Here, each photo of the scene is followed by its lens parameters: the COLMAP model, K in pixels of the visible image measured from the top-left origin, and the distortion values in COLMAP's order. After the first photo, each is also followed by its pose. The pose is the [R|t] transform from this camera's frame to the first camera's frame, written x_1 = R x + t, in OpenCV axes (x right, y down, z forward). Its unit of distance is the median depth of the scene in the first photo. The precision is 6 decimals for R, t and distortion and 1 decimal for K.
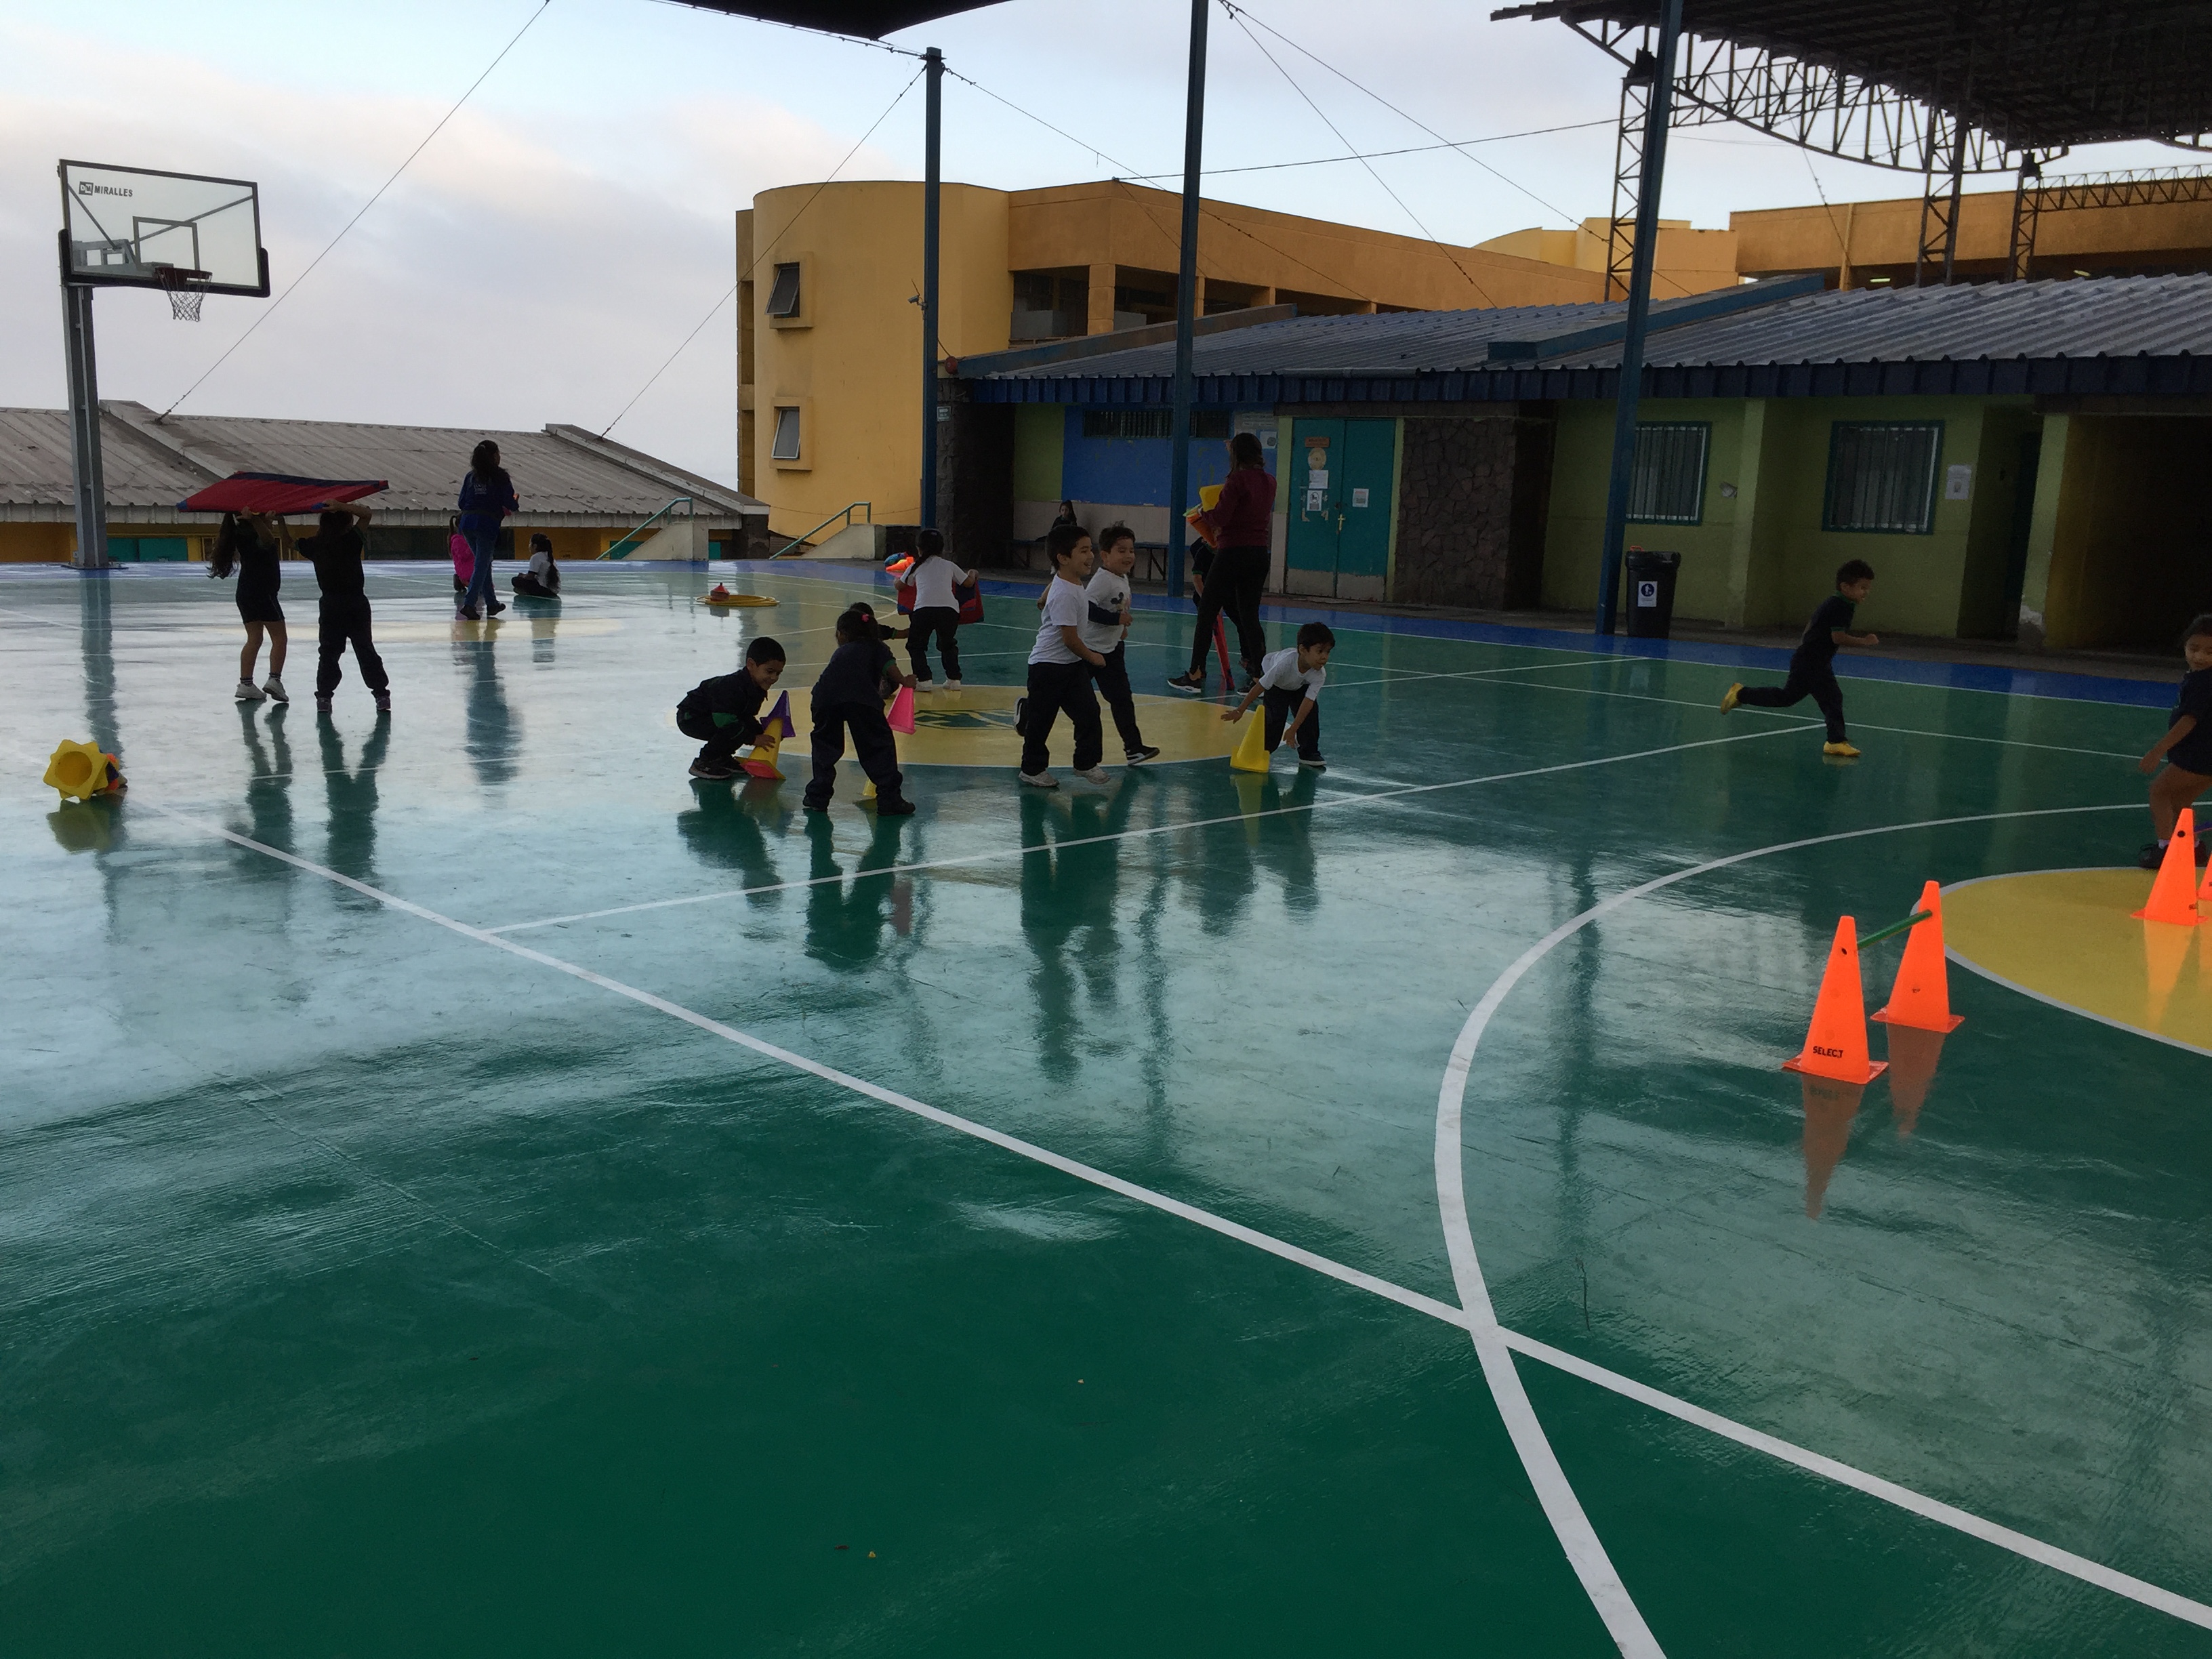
lens RADIAL K [[1876.5, 0, 1099.1], [0, 1876.5, 858.4], [0, 0, 1]] dist [0.082128, -0.093421]
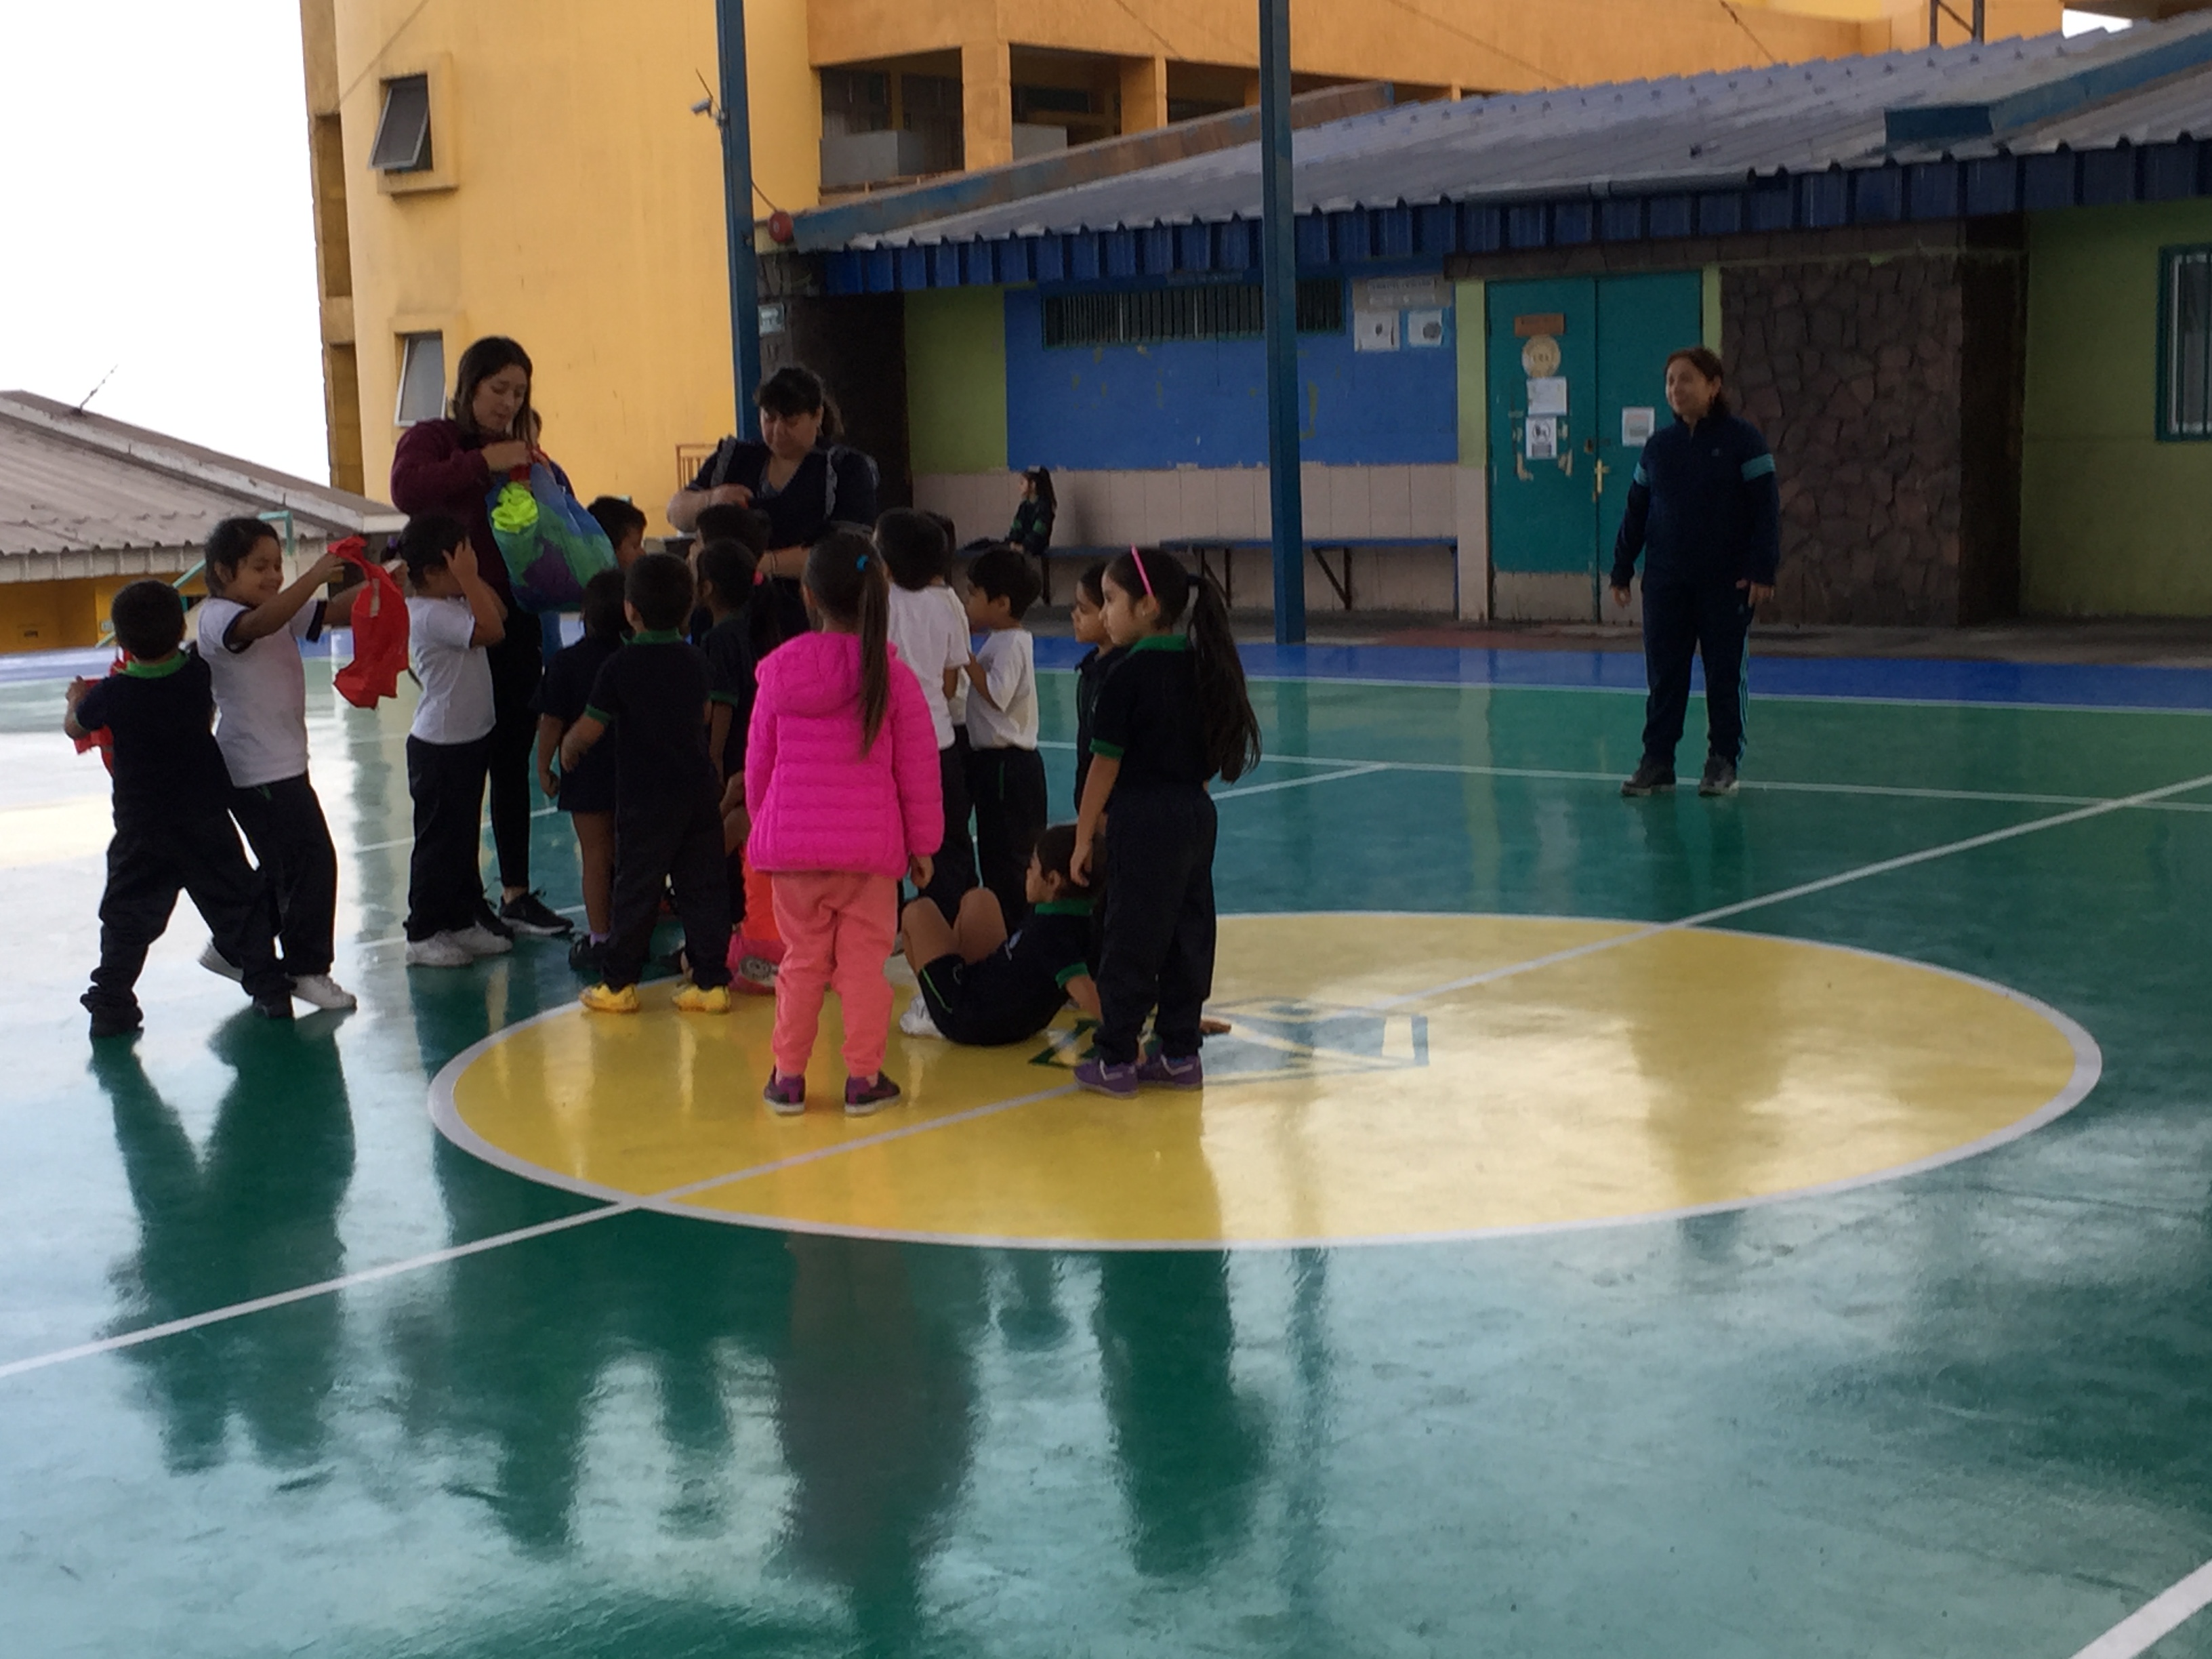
lens RADIAL K [[3176.2, 0, 1106.0], [0, 3176.2, 829.5], [0, 0, 1]] dist [0.063247, 0.004064]
pose [[0.995706, -0.071025, 0.059371, -0.056706], [0.075071, 0.994792, -0.068939, -0.030729], [-0.054165, 0.073100, 0.995853, 0.140955]]
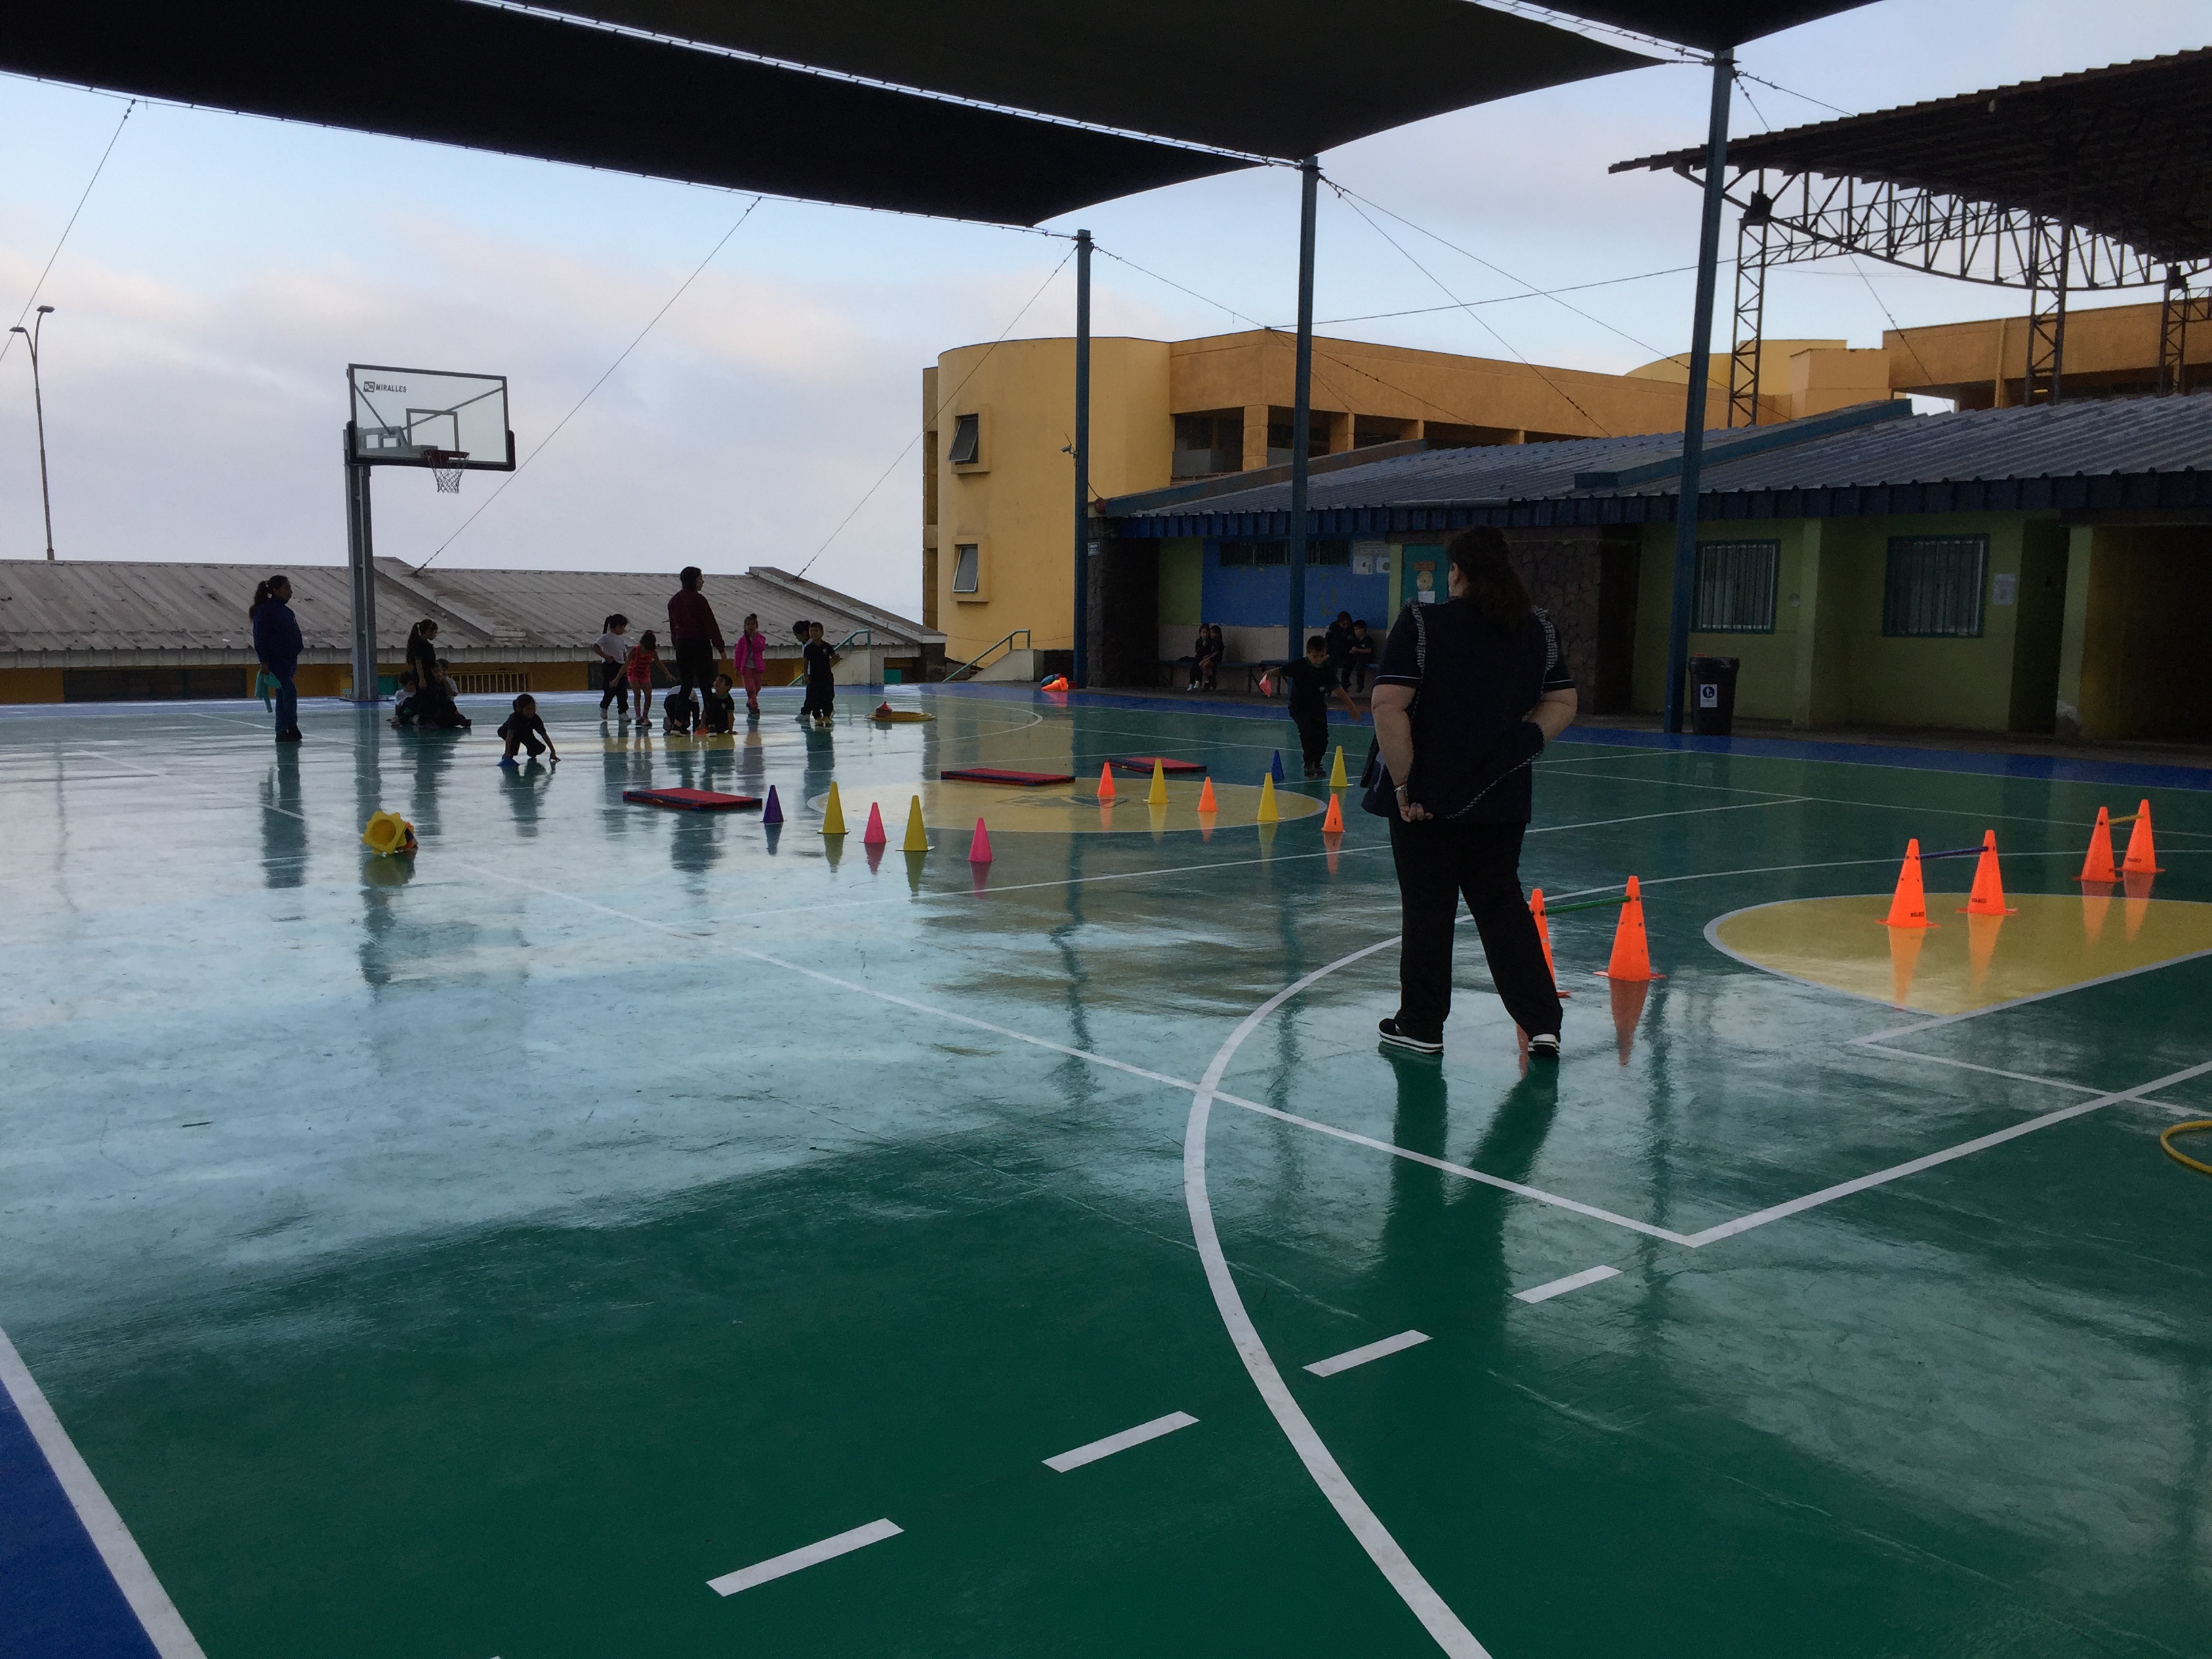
lens RADIAL K [[1876.5, 0, 1099.1], [0, 1876.5, 858.4], [0, 0, 1]] dist [0.082128, -0.093421]
pose [[0.994638, -0.009253, -0.103003, 0.034958], [0.002585, 0.997903, -0.064681, 0.017996], [0.103386, 0.064068, 0.992576, -0.089783]]
